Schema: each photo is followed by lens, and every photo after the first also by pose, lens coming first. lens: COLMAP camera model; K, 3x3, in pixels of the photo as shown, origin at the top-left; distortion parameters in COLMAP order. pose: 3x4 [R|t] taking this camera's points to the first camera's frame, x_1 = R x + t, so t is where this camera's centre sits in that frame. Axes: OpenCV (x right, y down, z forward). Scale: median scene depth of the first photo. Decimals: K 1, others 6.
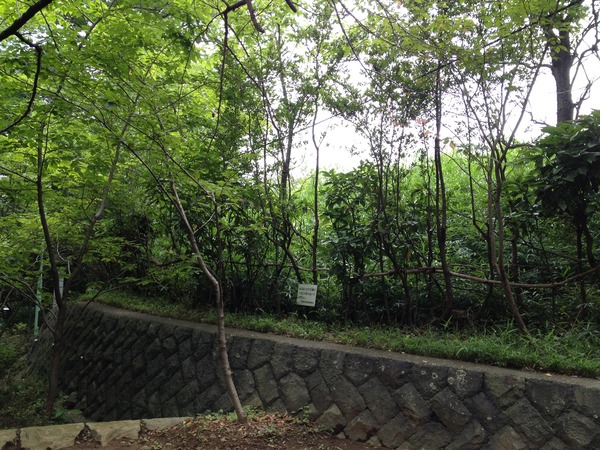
lens RADIAL K [[549.8, 0, 294.8], [0, 549.8, 228.8], [0, 0, 1]] dist [-0.001136, -0.055490]
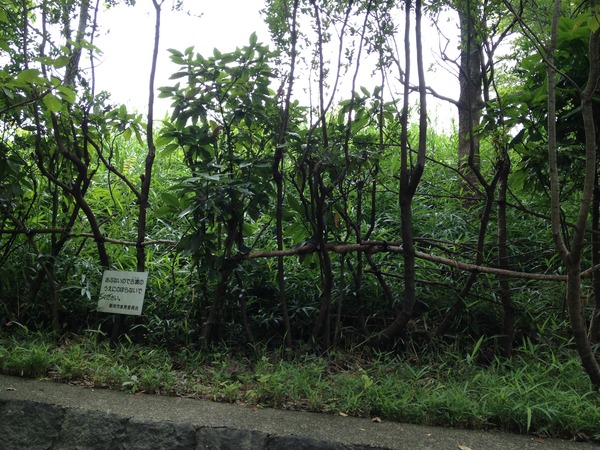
lens RADIAL K [[549.8, 0, 302.4], [0, 549.8, 224.8], [0, 0, 1]] dist [-0.001136, -0.055490]
pose [[0.896275, 0.051728, 0.440471, -0.054906], [-0.052640, 0.998562, -0.010156, 0.056217], [-0.440363, -0.014084, 0.897709, 0.487424]]
